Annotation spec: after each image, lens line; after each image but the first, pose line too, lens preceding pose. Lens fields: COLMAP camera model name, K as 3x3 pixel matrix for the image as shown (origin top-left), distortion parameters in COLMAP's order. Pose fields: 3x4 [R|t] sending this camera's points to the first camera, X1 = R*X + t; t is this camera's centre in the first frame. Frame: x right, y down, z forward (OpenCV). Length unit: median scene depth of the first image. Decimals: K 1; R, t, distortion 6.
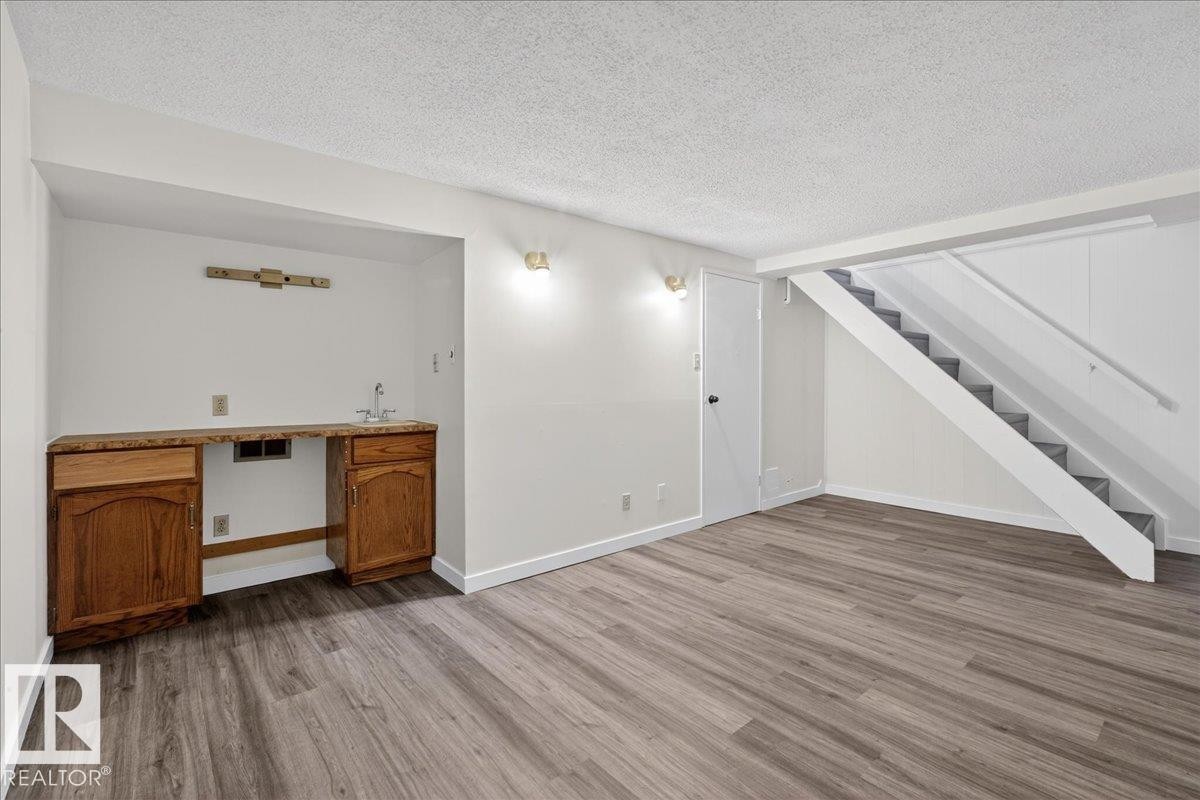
lens RADIAL K [[533.3, 0, 597.0], [0, 533.3, 381.5], [0, 0, 1]] dist [-0.004895, 0.001345]
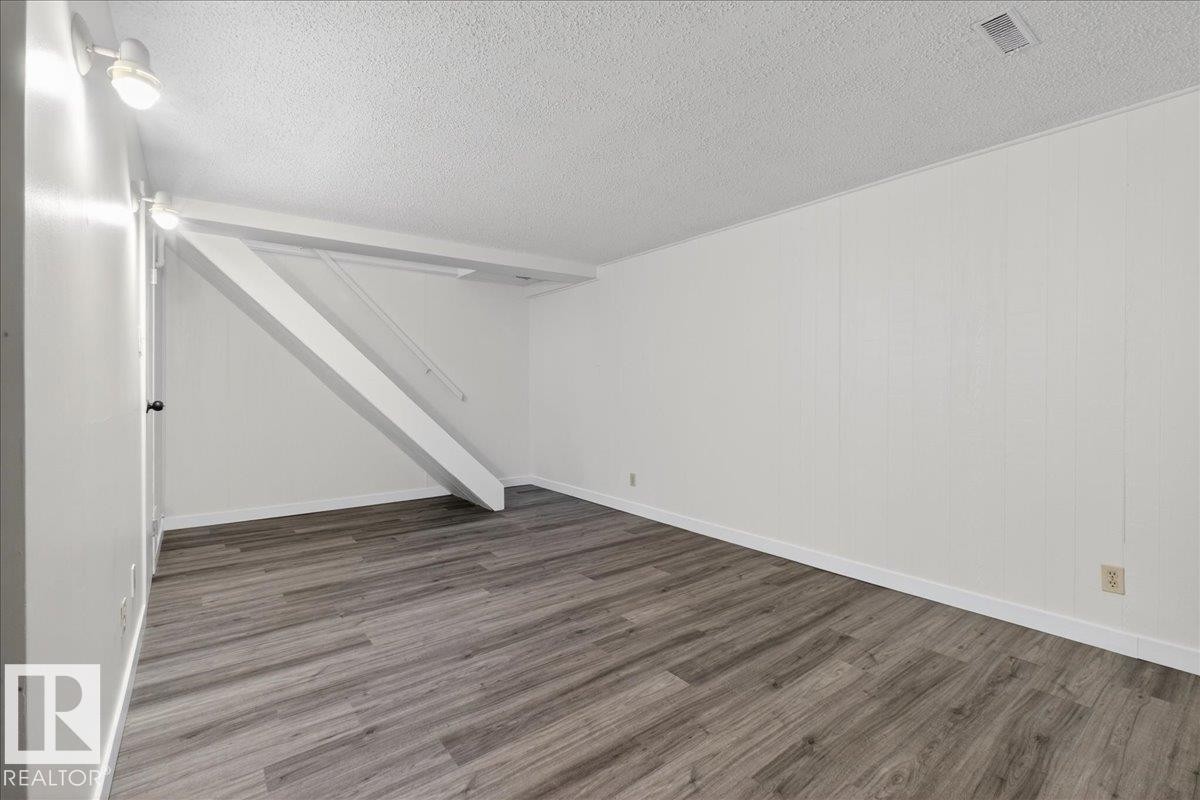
lens RADIAL K [[533.3, 0, 597.0], [0, 533.3, 381.5], [0, 0, 1]] dist [-0.004895, 0.001345]
pose [[0.040898, 0.009764, 0.999116, -0.570794], [-0.001713, 0.999951, -0.009702, 0.018496], [-0.999162, -0.001315, 0.040913, 0.736301]]
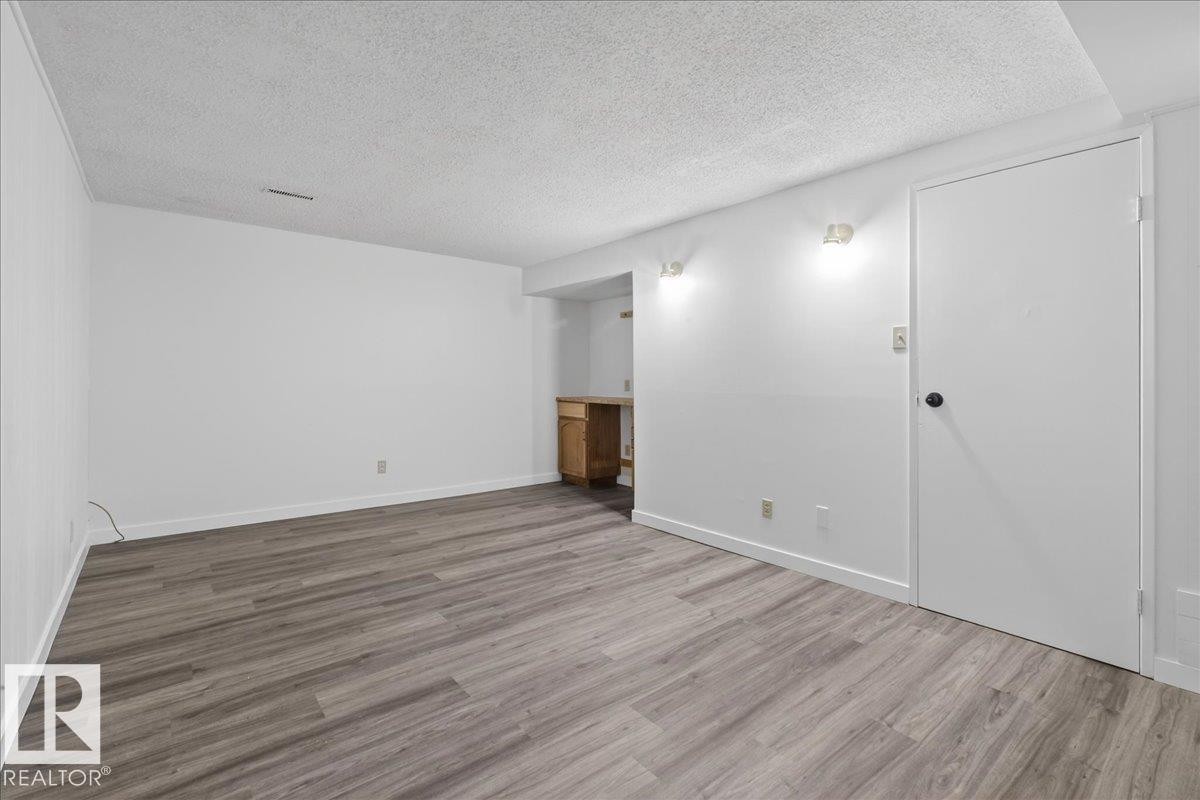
lens RADIAL K [[533.3, 0, 597.0], [0, 533.3, 381.5], [0, 0, 1]] dist [-0.004895, 0.001345]
pose [[-0.010248, 0.008298, -0.999913, 1.258253], [-0.002944, 0.999961, 0.008329, 0.015442], [0.999943, 0.003029, -0.010223, 0.989191]]
